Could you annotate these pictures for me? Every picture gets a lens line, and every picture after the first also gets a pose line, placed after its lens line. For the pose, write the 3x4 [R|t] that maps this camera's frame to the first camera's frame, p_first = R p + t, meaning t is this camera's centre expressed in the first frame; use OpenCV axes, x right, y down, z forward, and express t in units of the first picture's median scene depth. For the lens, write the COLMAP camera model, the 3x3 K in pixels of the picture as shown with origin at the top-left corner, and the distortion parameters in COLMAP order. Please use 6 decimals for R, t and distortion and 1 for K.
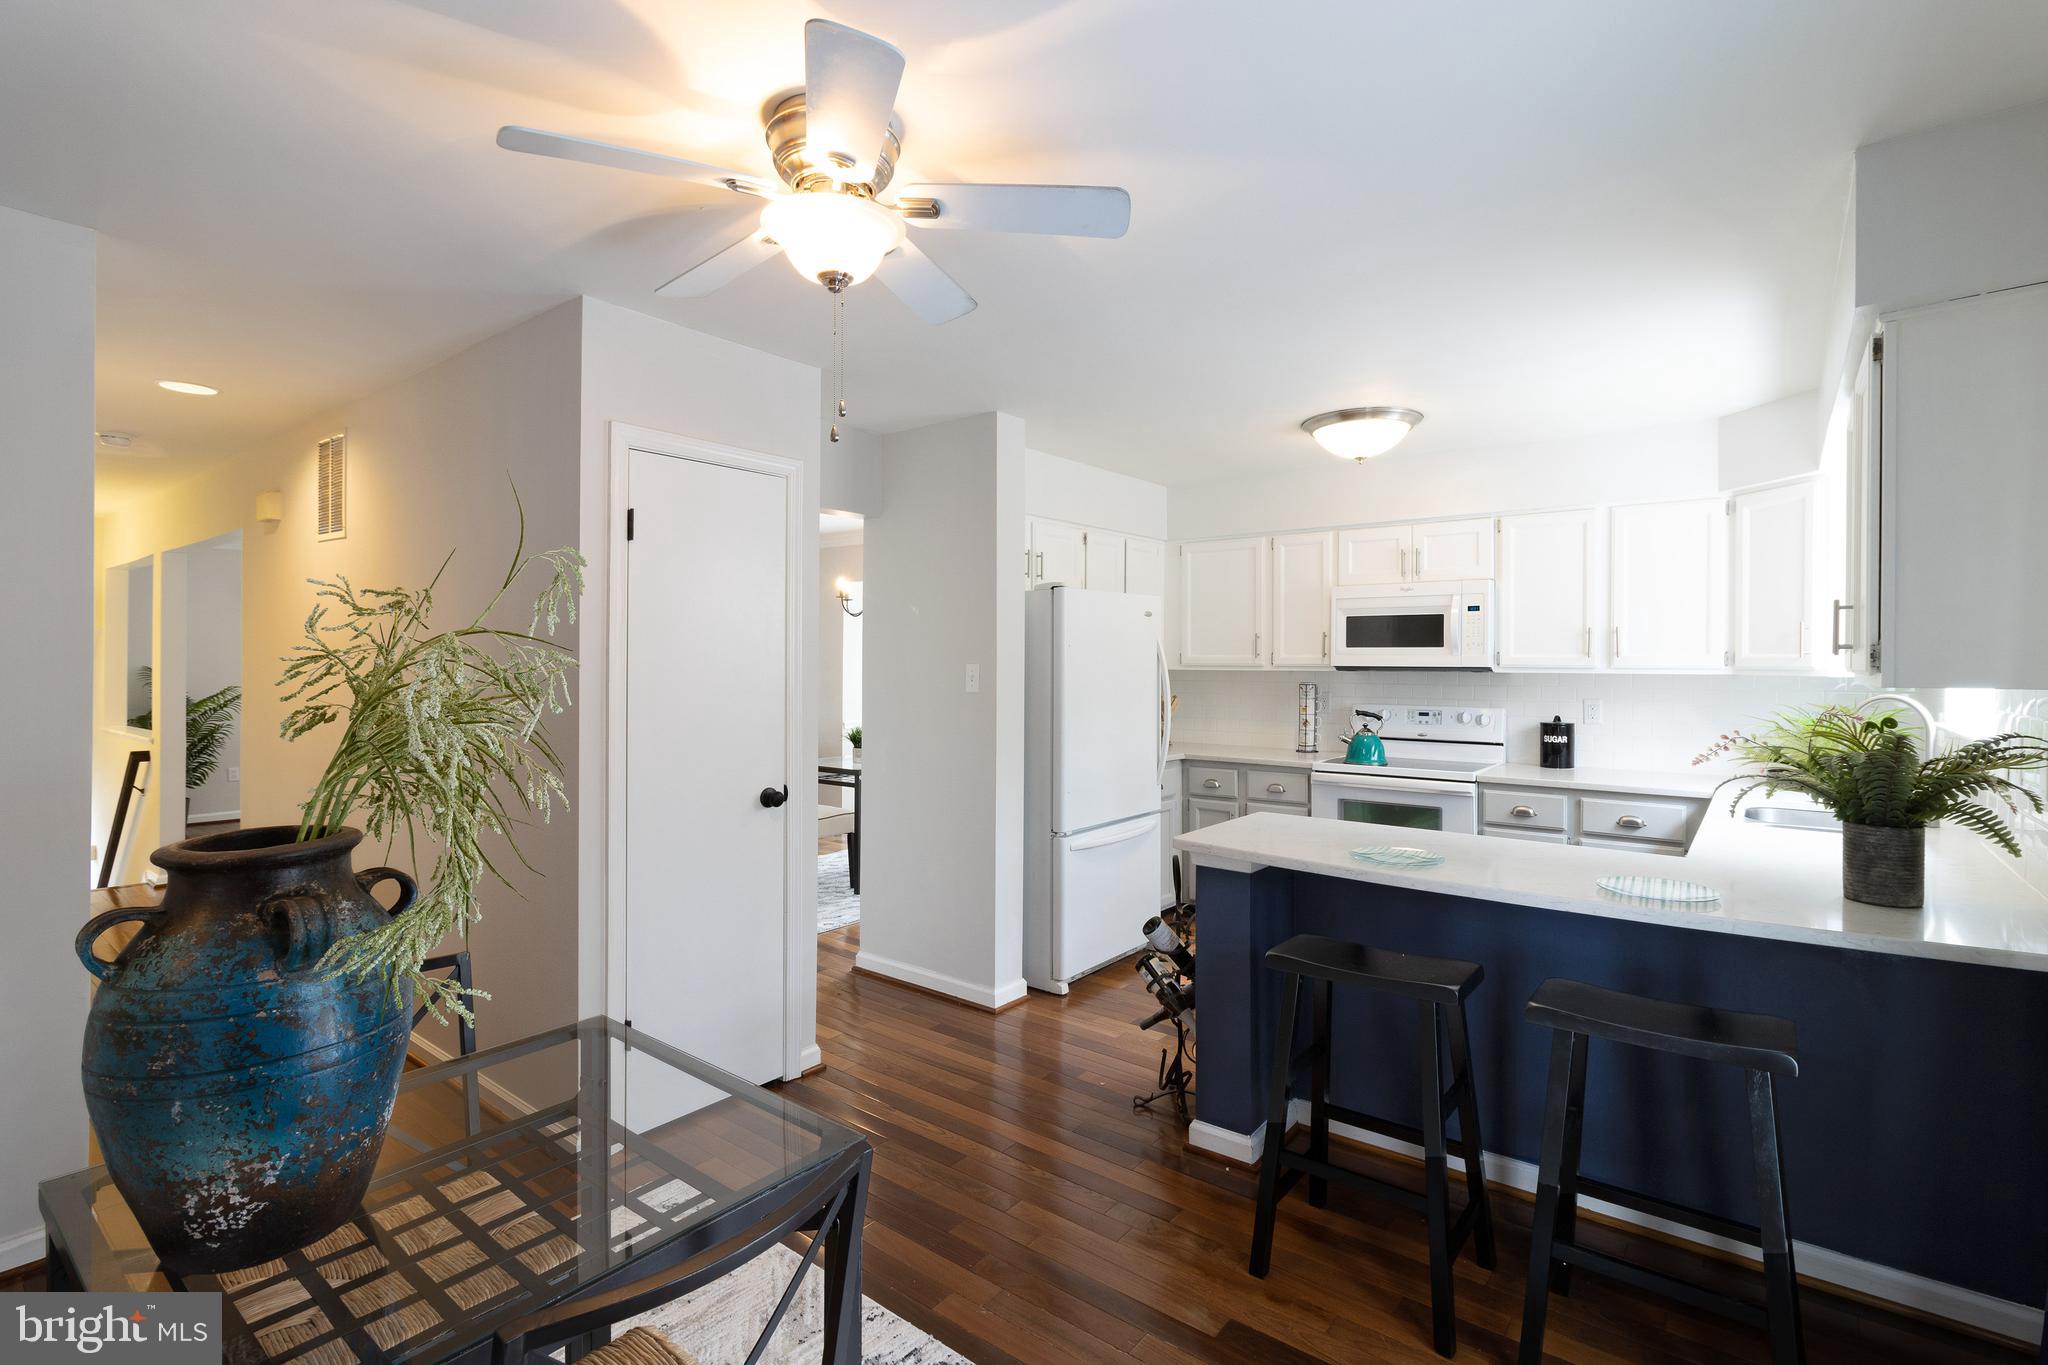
lens RADIAL K [[958.1, 0, 1035.6], [0, 958.1, 667.3], [0, 0, 1]] dist [0.002294, 0.000659]
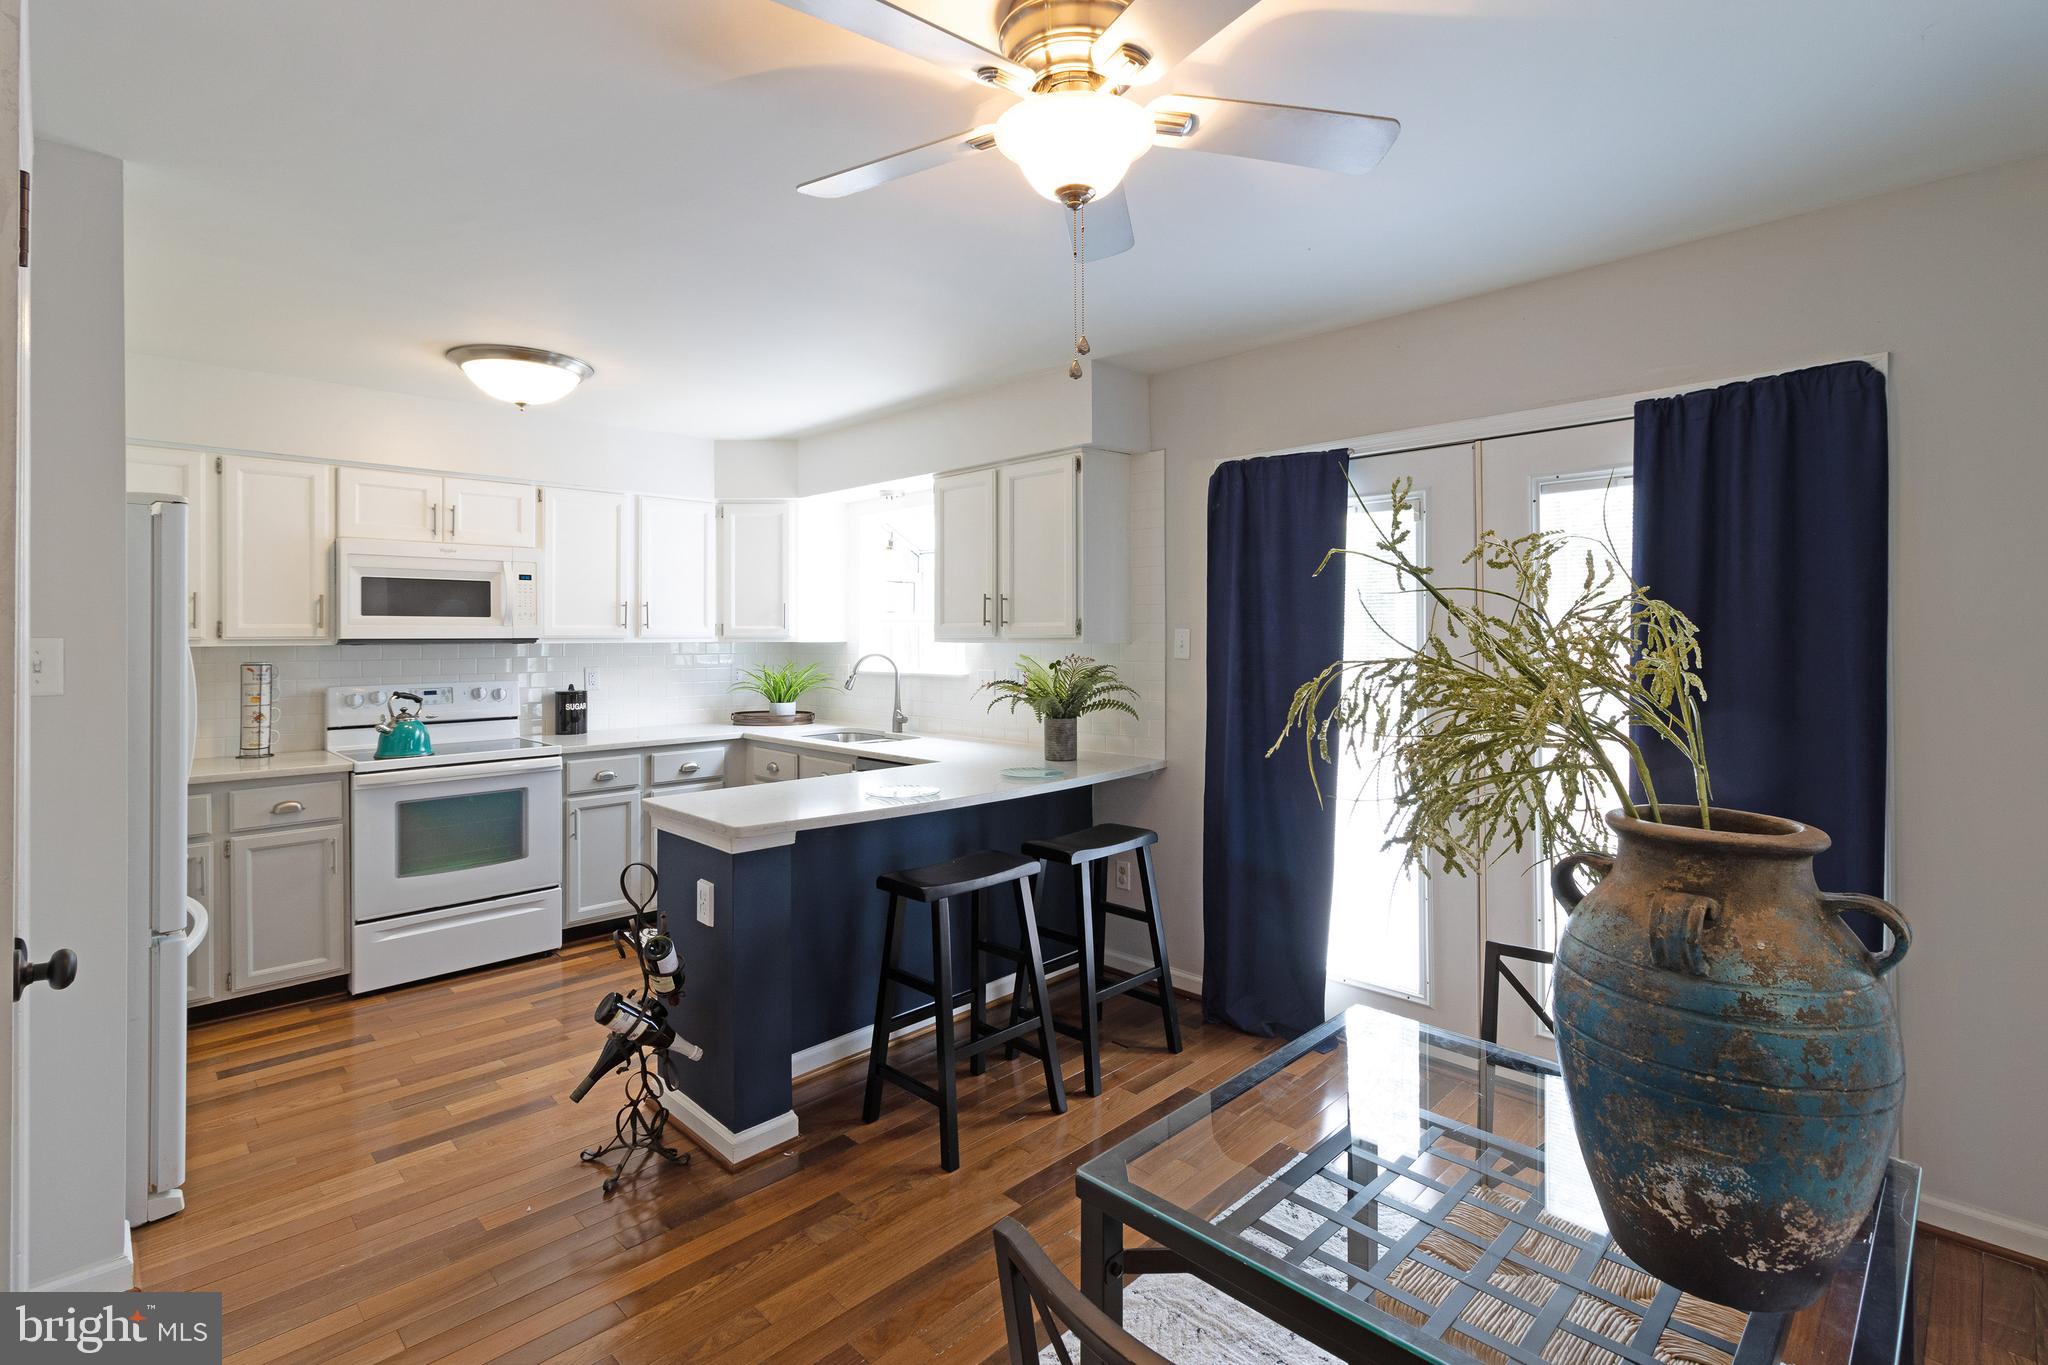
lens RADIAL K [[958.1, 0, 1035.7], [0, 958.1, 627.2], [0, 0, 1]] dist [0.002294, 0.000659]
pose [[0.122066, 0.004552, 0.992511, -0.439277], [0.010235, 0.999931, -0.005844, -0.000280], [-0.992469, 0.010872, 0.122011, 0.376779]]
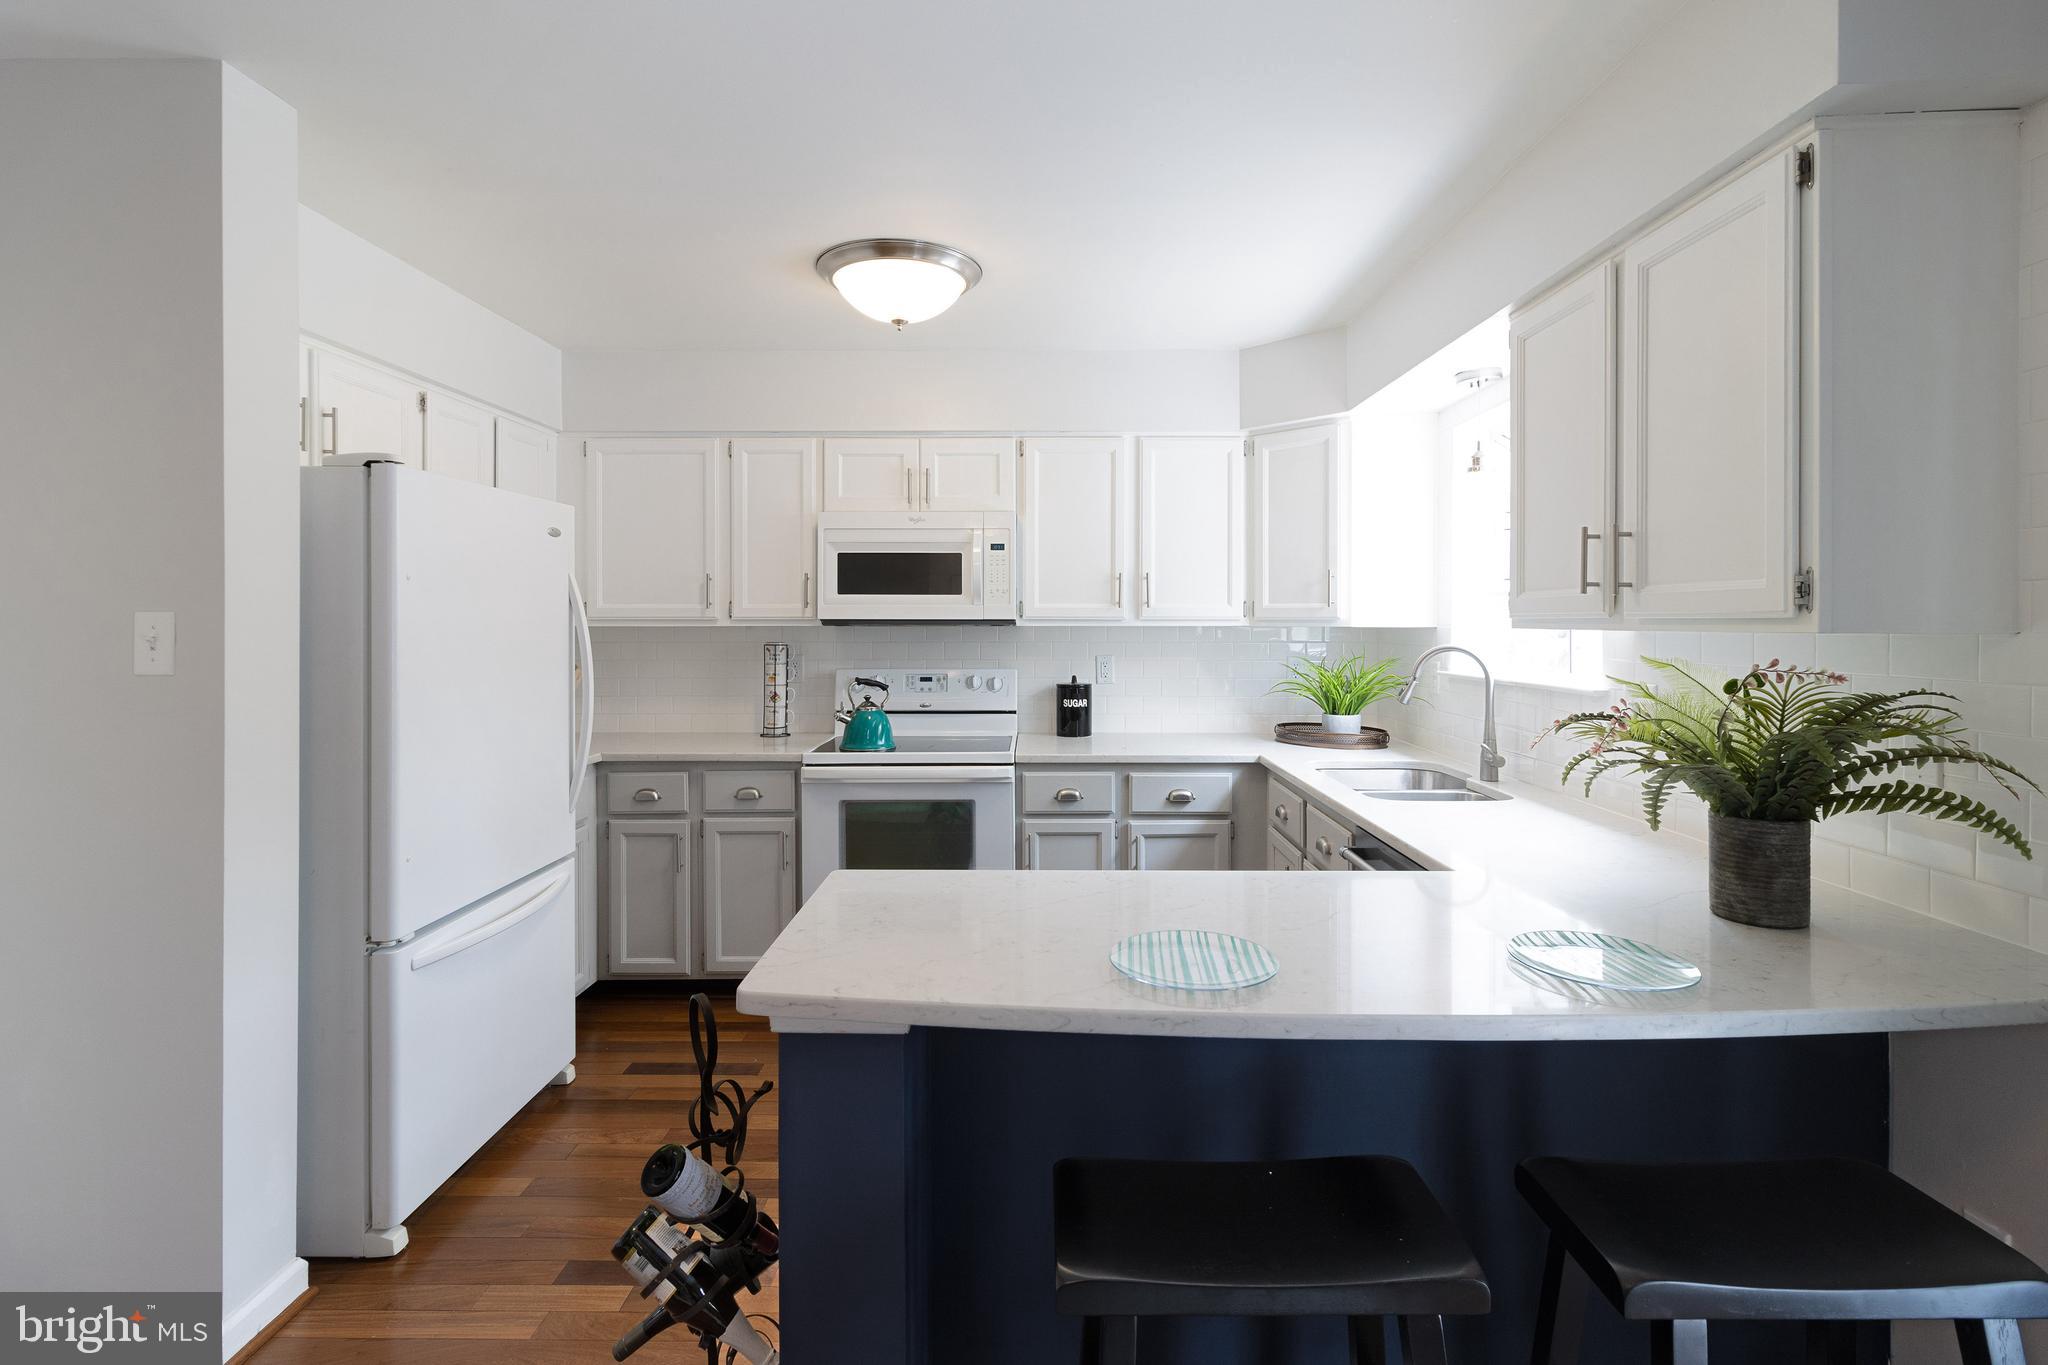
lens RADIAL K [[958.1, 0, 1032.5], [0, 958.1, 622.9], [0, 0, 1]] dist [0.002294, 0.000659]
pose [[0.792375, -0.003214, 0.610026, -0.012745], [0.006138, 0.999978, -0.002704, 0.005137], [-0.610004, 0.005887, 0.792377, 0.344526]]
